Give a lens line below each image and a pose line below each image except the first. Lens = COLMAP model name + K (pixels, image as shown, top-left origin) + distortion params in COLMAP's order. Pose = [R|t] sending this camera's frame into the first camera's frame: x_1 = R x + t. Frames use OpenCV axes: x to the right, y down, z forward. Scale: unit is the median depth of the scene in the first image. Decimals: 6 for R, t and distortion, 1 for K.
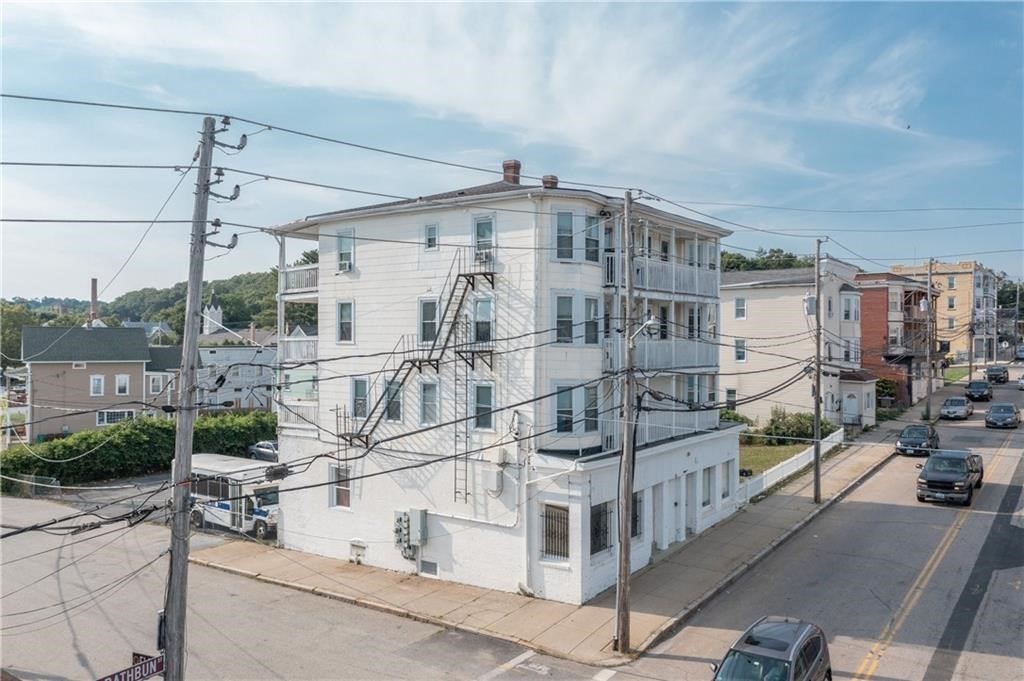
lens RADIAL K [[802.5, 0, 512.0], [0, 802.5, 340.5], [0, 0, 1]] dist [-0.007453, 0.018058]
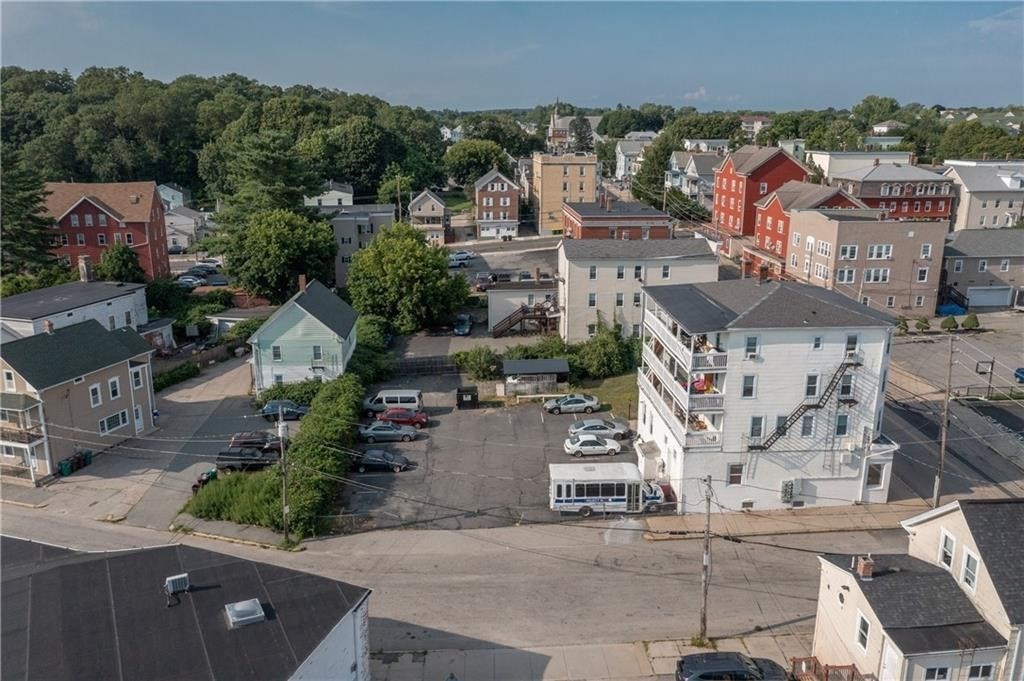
lens RADIAL K [[802.5, 0, 512.0], [0, 802.5, 340.5], [0, 0, 1]] dist [-0.007453, 0.018058]
pose [[0.769073, -0.166654, 0.617052, -1.787794], [0.001989, 0.966029, 0.258426, -0.613642], [-0.639158, -0.197521, 0.743278, 0.064630]]
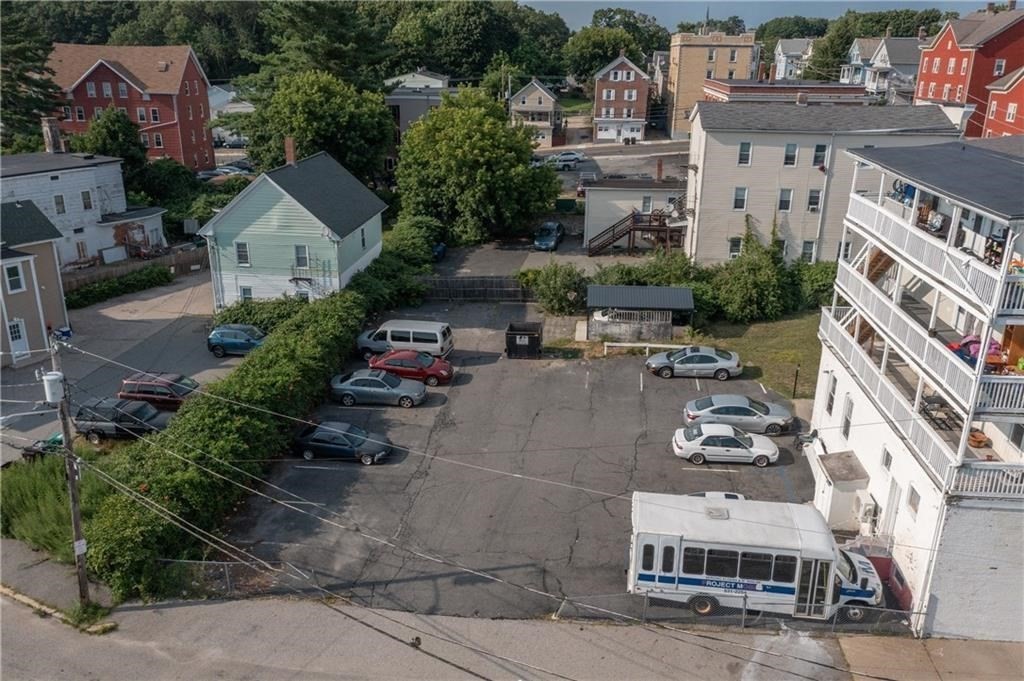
lens RADIAL K [[802.5, 0, 512.0], [0, 802.5, 340.5], [0, 0, 1]] dist [-0.007453, 0.018058]
pose [[0.865614, -0.160054, 0.474442, -1.087000], [-0.009290, 0.942238, 0.334815, -0.291887], [-0.500625, -0.294228, 0.814128, 0.773369]]
